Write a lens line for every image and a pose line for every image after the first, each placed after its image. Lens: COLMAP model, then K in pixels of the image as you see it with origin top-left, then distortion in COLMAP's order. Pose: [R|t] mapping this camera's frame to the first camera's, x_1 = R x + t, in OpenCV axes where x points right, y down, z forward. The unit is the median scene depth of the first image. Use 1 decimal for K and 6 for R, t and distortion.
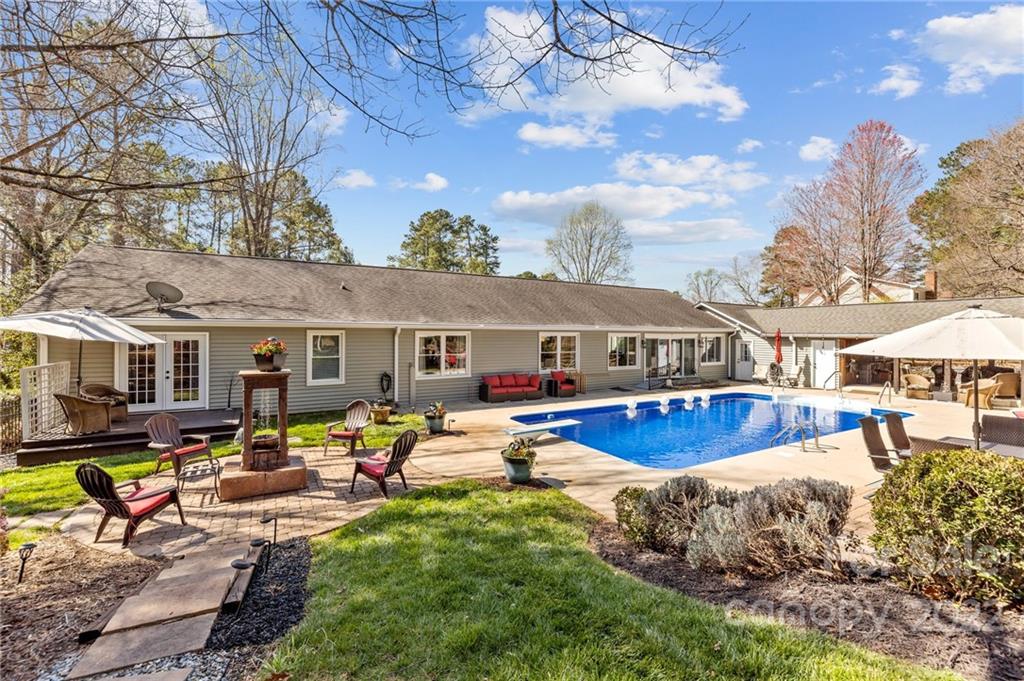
lens RADIAL K [[427.5, 0, 512.1], [0, 427.5, 336.1], [0, 0, 1]] dist [-0.000154, 0.000167]
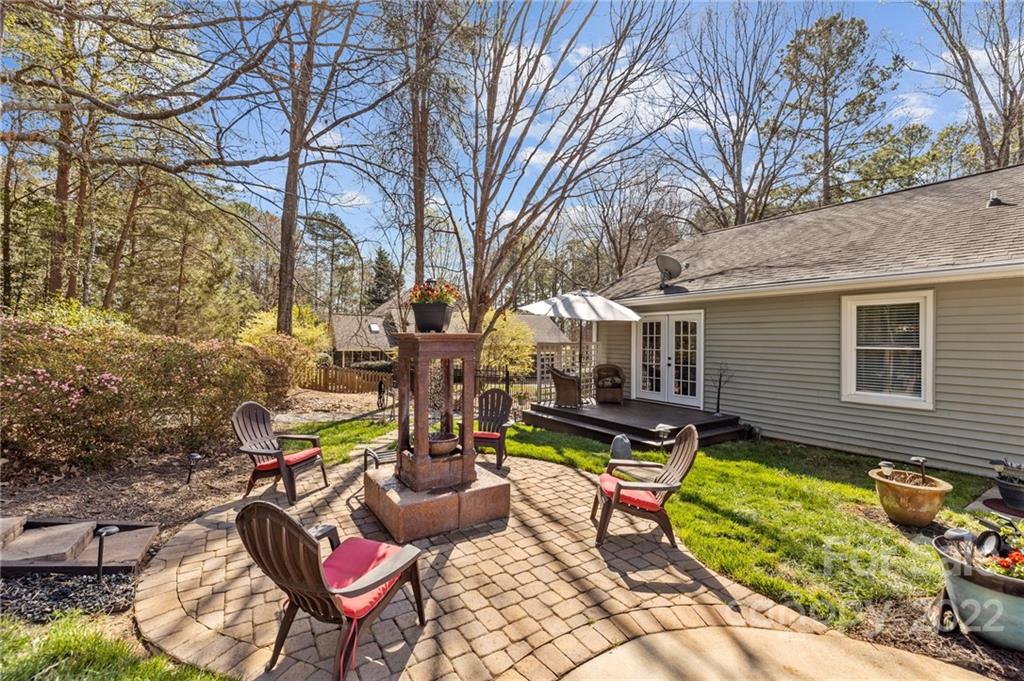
lens RADIAL K [[427.5, 0, 512.0], [0, 427.5, 339.2], [0, 0, 1]] dist [-0.000154, 0.000167]
pose [[0.057333, -0.006967, -0.998331, 0.032688], [-0.017507, 0.999815, -0.007983, 0.056411], [0.998202, 0.017936, 0.057201, 0.614977]]
